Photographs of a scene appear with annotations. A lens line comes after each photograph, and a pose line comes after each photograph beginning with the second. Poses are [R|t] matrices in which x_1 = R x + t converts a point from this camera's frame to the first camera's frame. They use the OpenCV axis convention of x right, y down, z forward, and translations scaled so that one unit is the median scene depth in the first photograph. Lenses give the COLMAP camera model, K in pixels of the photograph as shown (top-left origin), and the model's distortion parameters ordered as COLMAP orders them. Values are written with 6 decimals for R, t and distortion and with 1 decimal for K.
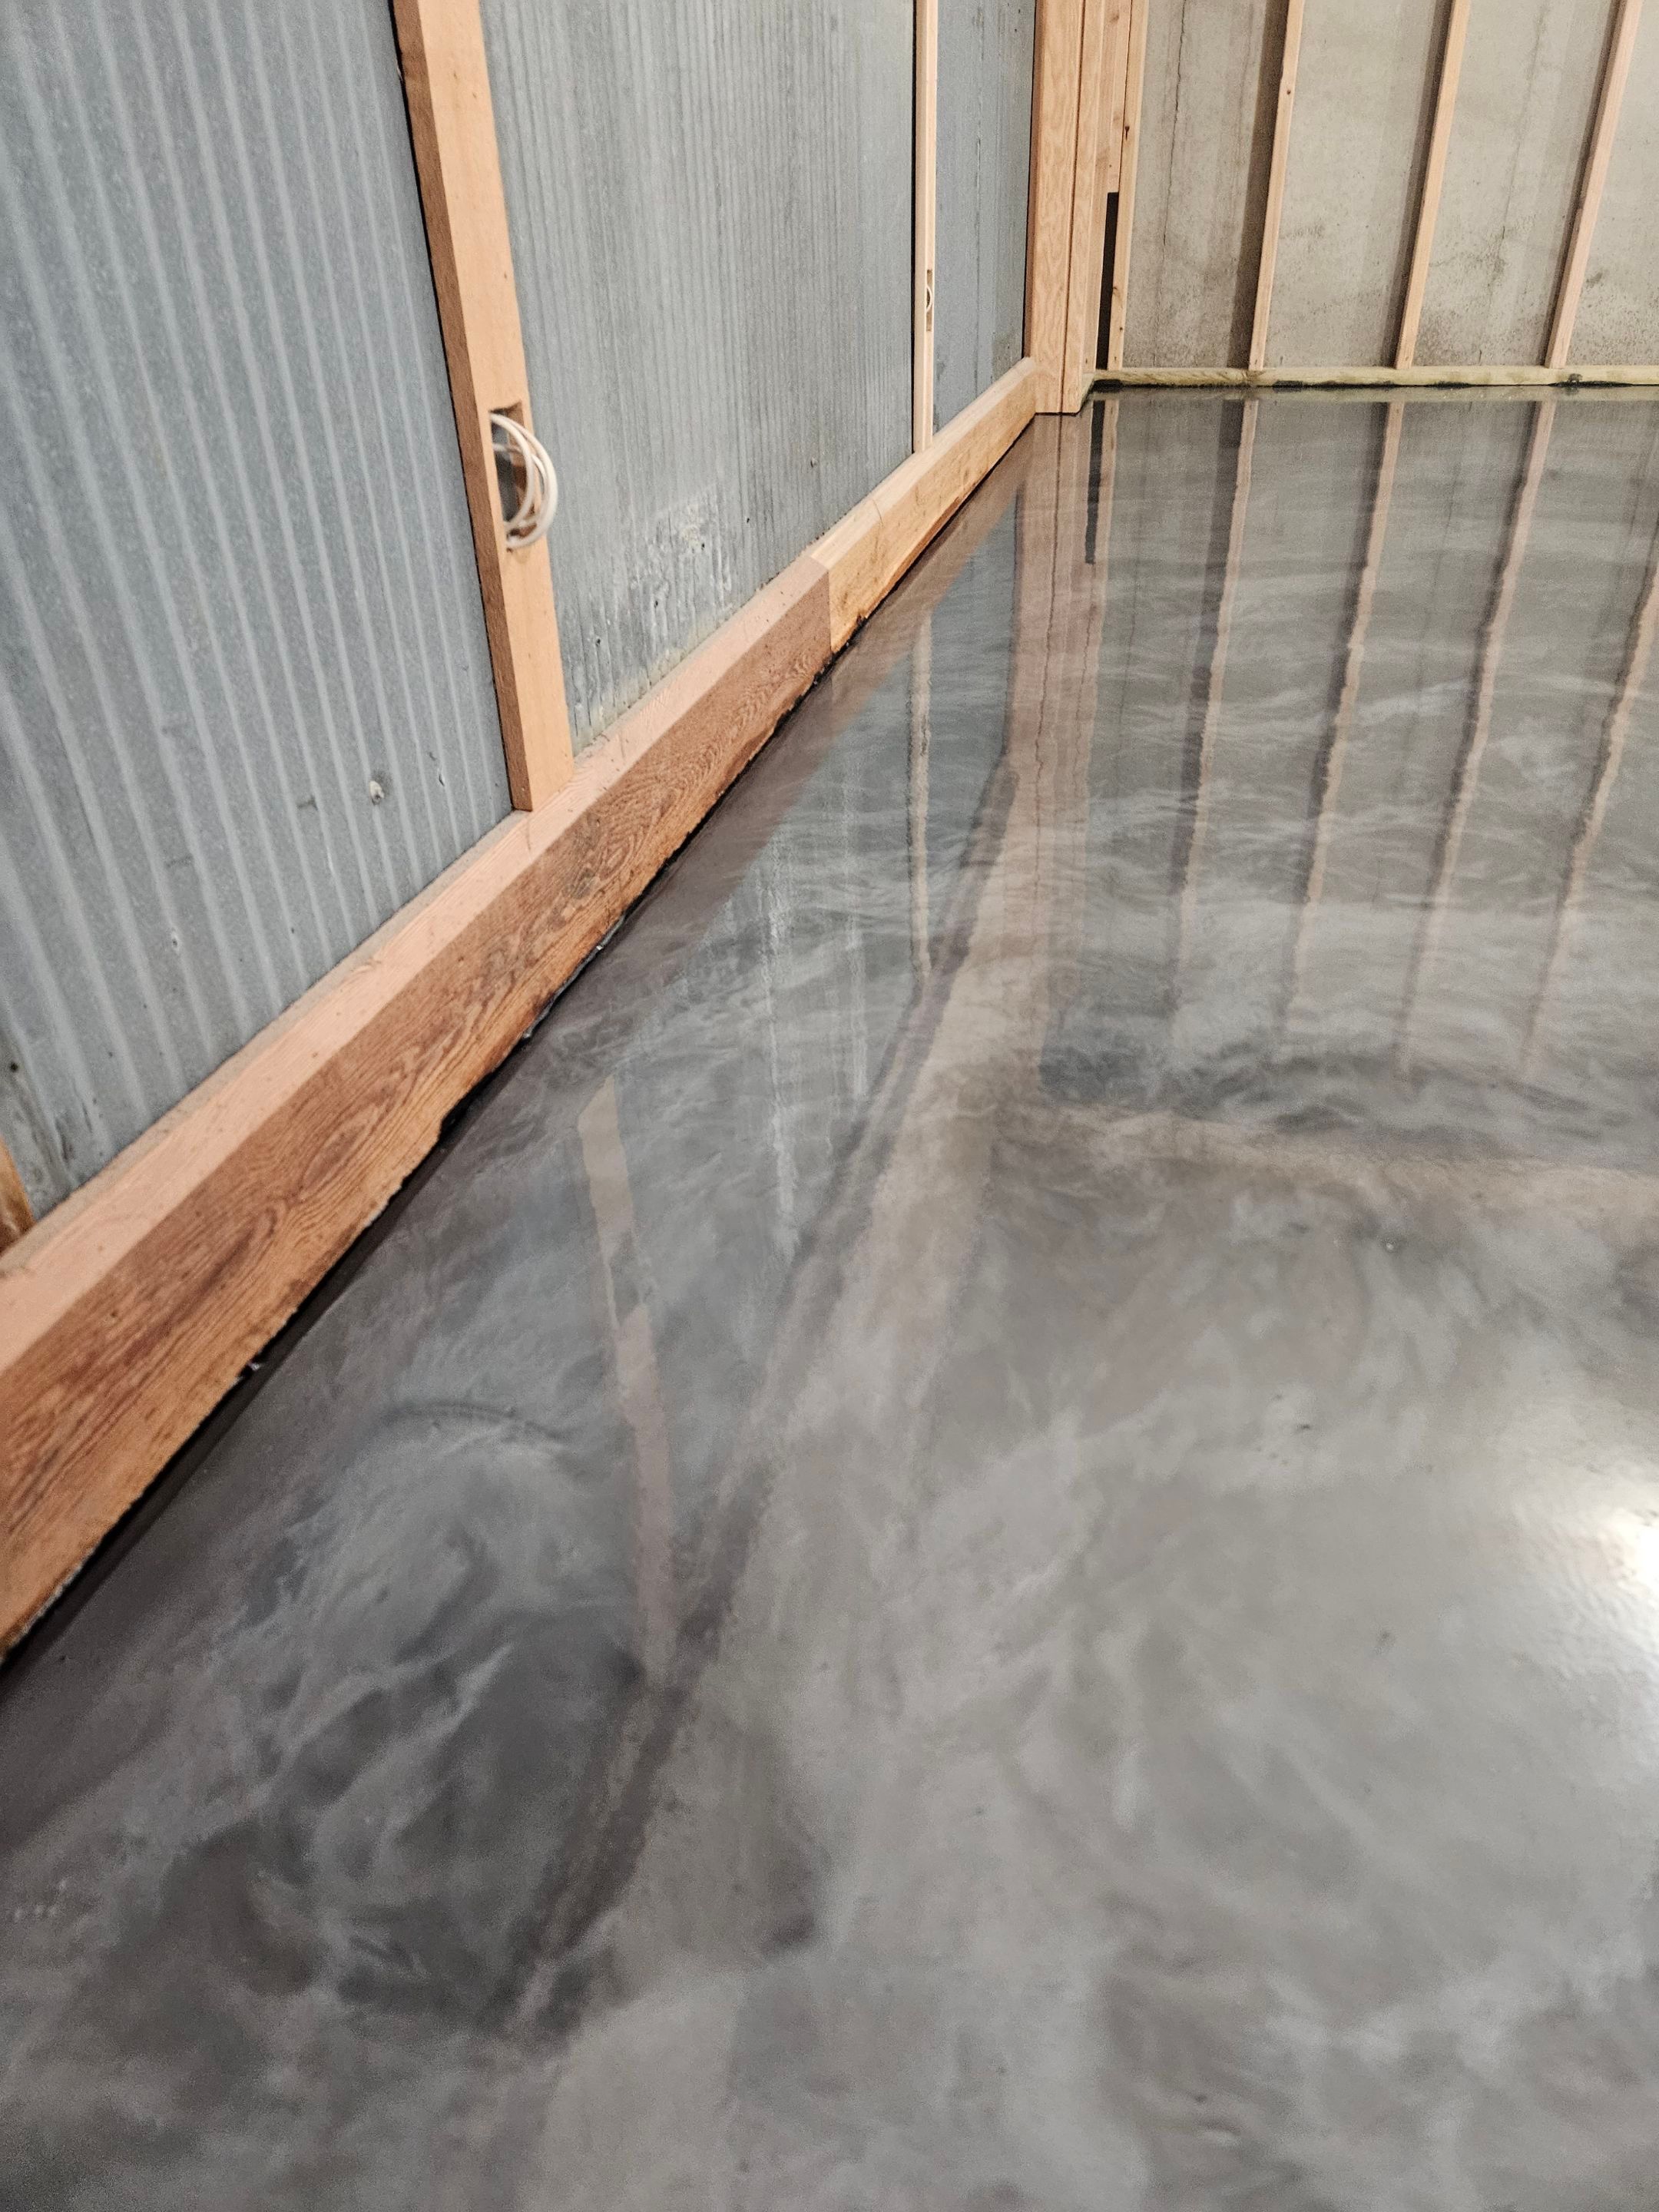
lens RADIAL K [[1467.3, 0, 841.6], [0, 1467.3, 1098.0], [0, 0, 1]] dist [0.071274, -0.058644]
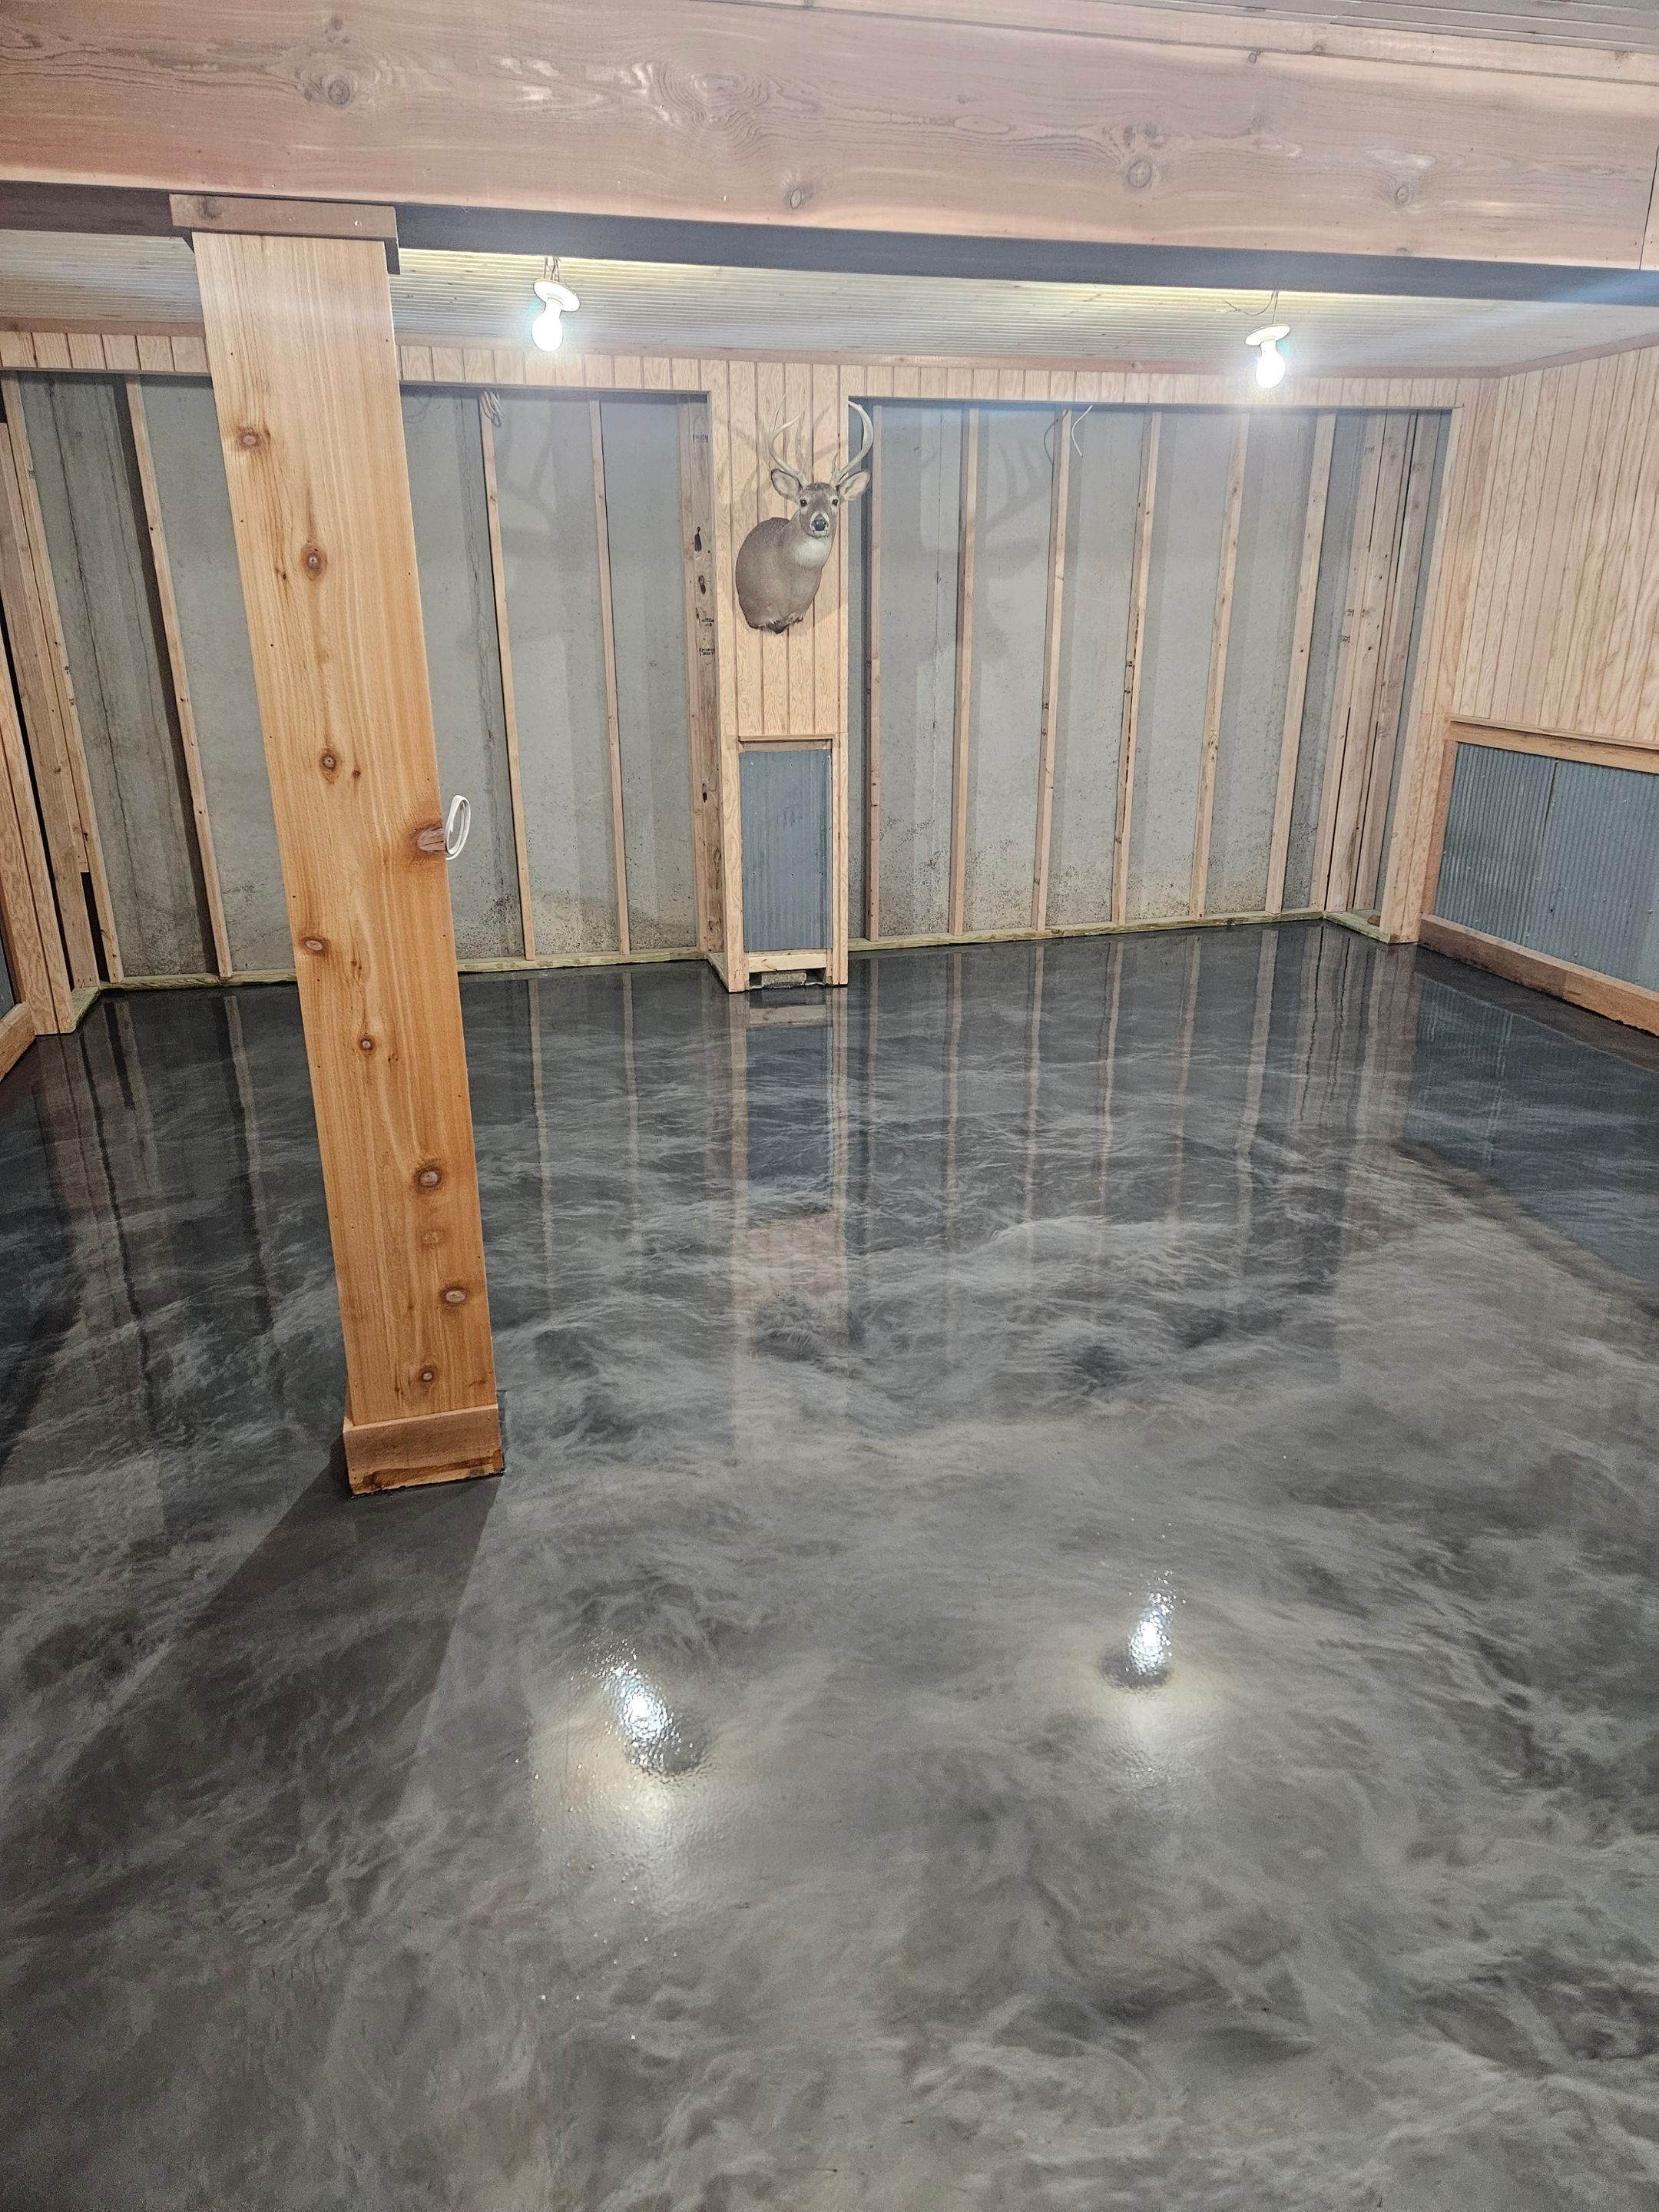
lens RADIAL K [[1467.3, 0, 837.9], [0, 1467.3, 1119.6], [0, 0, 1]] dist [0.071274, -0.058644]
pose [[0.887679, -0.137981, 0.439302, 0.162555], [0.225126, 0.962297, -0.152652, -0.014065], [-0.401676, 0.234404, 0.885274, -0.456561]]
